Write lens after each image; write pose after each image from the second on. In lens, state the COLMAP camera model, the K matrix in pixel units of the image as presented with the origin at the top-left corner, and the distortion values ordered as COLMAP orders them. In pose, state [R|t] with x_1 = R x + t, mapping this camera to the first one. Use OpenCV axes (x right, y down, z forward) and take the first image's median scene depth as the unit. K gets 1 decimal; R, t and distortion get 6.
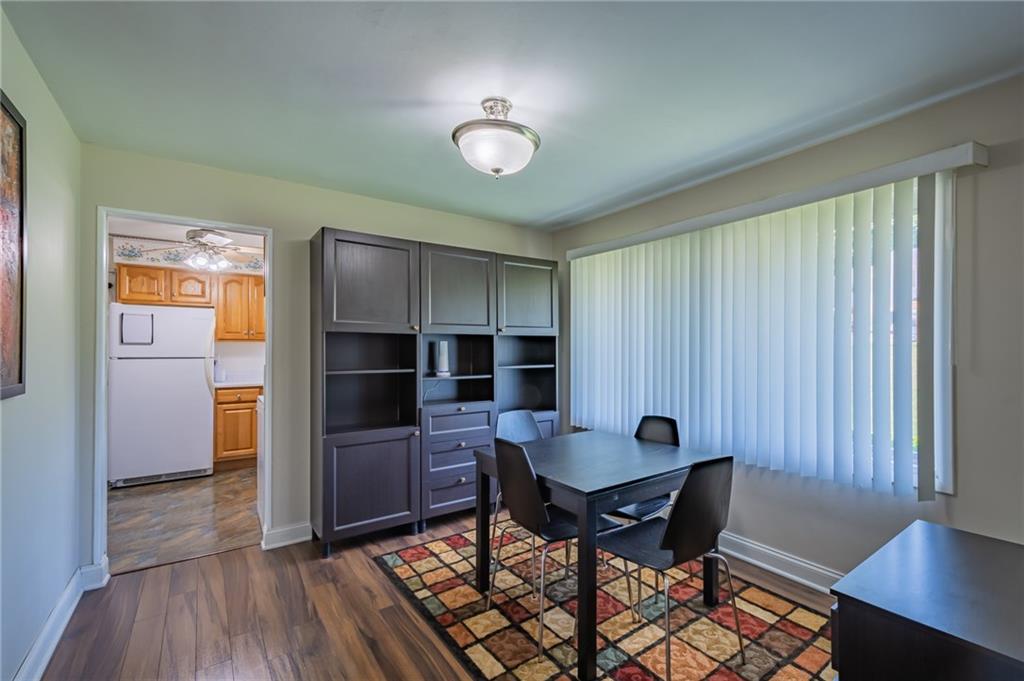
lens RADIAL K [[453.8, 0, 509.5], [0, 453.8, 343.6], [0, 0, 1]] dist [-0.010767, -0.000131]
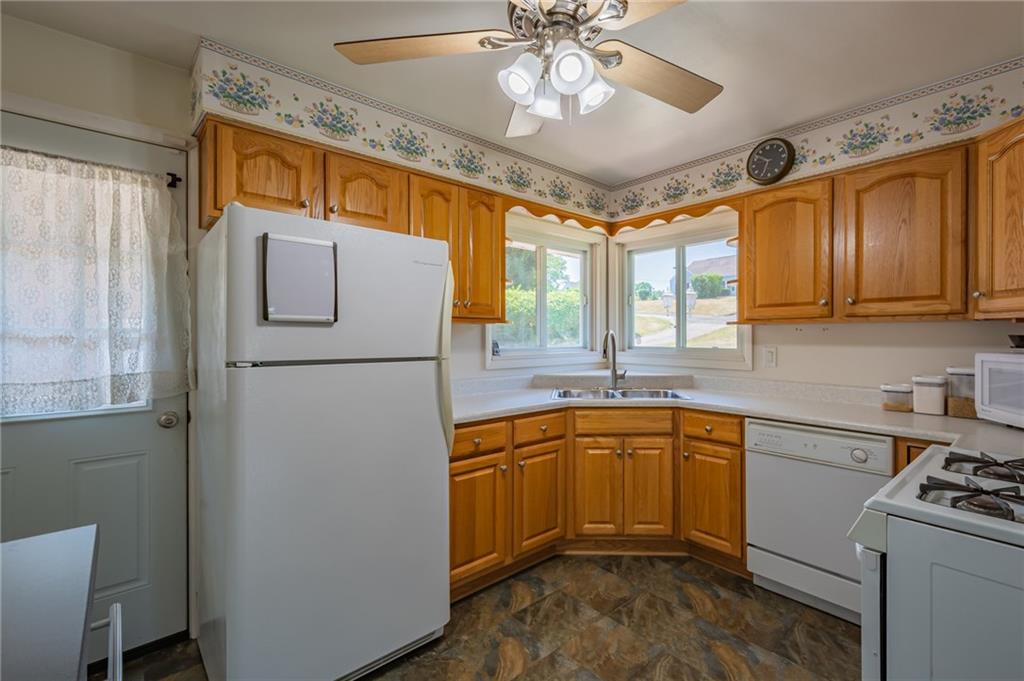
lens RADIAL K [[453.8, 0, 512.9], [0, 453.8, 333.7], [0, 0, 1]] dist [-0.010767, -0.000131]
pose [[0.993090, 0.000867, 0.117355, -0.647505], [-0.002024, 0.999950, 0.009745, 0.004554], [-0.117340, -0.009915, 0.993042, 0.574240]]
